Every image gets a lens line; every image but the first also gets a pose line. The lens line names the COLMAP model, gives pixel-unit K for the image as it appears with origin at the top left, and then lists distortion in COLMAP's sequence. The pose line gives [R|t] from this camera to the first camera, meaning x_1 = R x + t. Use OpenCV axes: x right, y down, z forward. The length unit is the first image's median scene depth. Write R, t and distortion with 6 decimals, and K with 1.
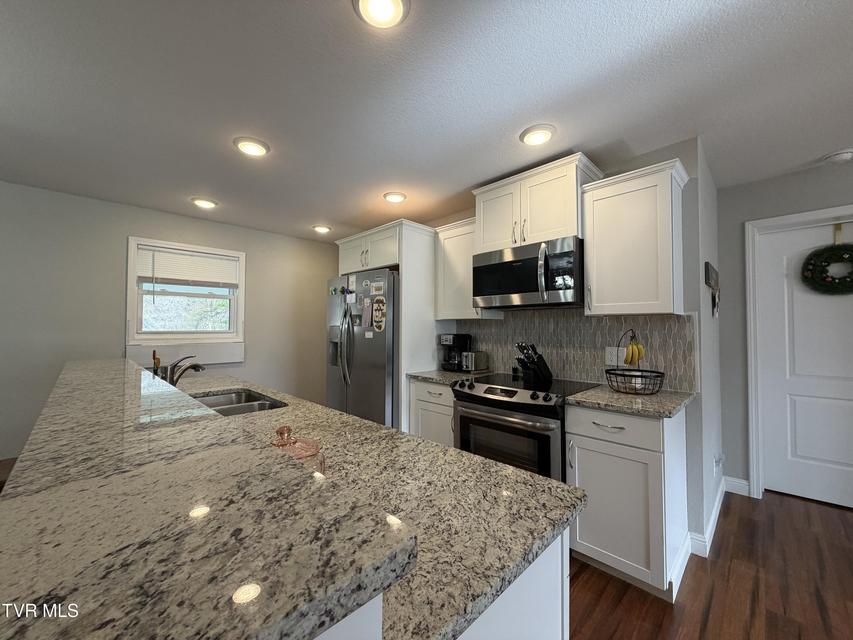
lens RADIAL K [[342.3, 0, 422.0], [0, 342.3, 317.6], [0, 0, 1]] dist [-0.006460, 0.002053]
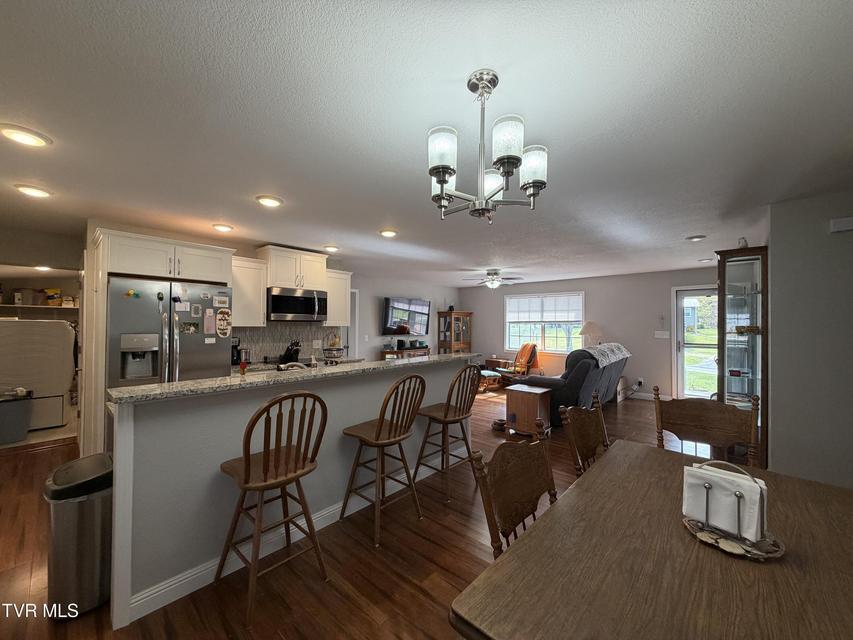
lens RADIAL K [[342.3, 0, 423.7], [0, 342.3, 321.5], [0, 0, 1]] dist [-0.006460, 0.002053]
pose [[-0.068049, 0.009379, 0.997638, -1.375270], [-0.034219, 0.999346, -0.011730, -0.026002], [-0.997095, -0.034936, -0.067684, 0.369027]]
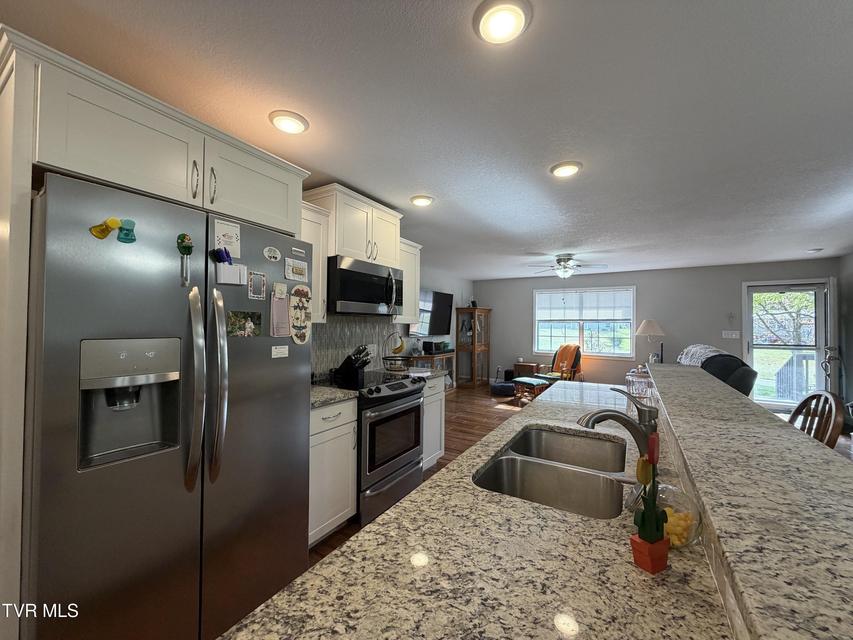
lens RADIAL K [[342.3, 0, 424.5], [0, 342.3, 322.5], [0, 0, 1]] dist [-0.006460, 0.002053]
pose [[-0.254674, 0.004479, 0.967017, -0.745339], [-0.036389, 0.999237, -0.014212, 0.003762], [-0.966342, -0.038809, -0.254316, 0.934566]]
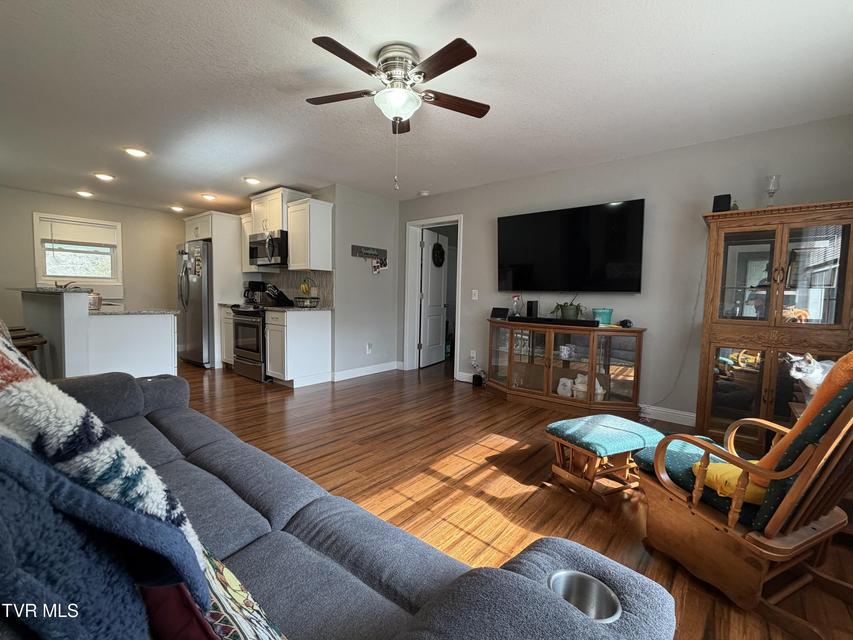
lens RADIAL K [[373.1, 0, 422.4], [0, 373.1, 318.1], [0, 0, 1]] dist [-0.003618, -0.000802]
pose [[0.994156, 0.017478, 0.106526, 0.782624], [-0.027315, 0.995422, 0.091595, 0.040519], [-0.104438, -0.093969, 0.990082, -0.967834]]
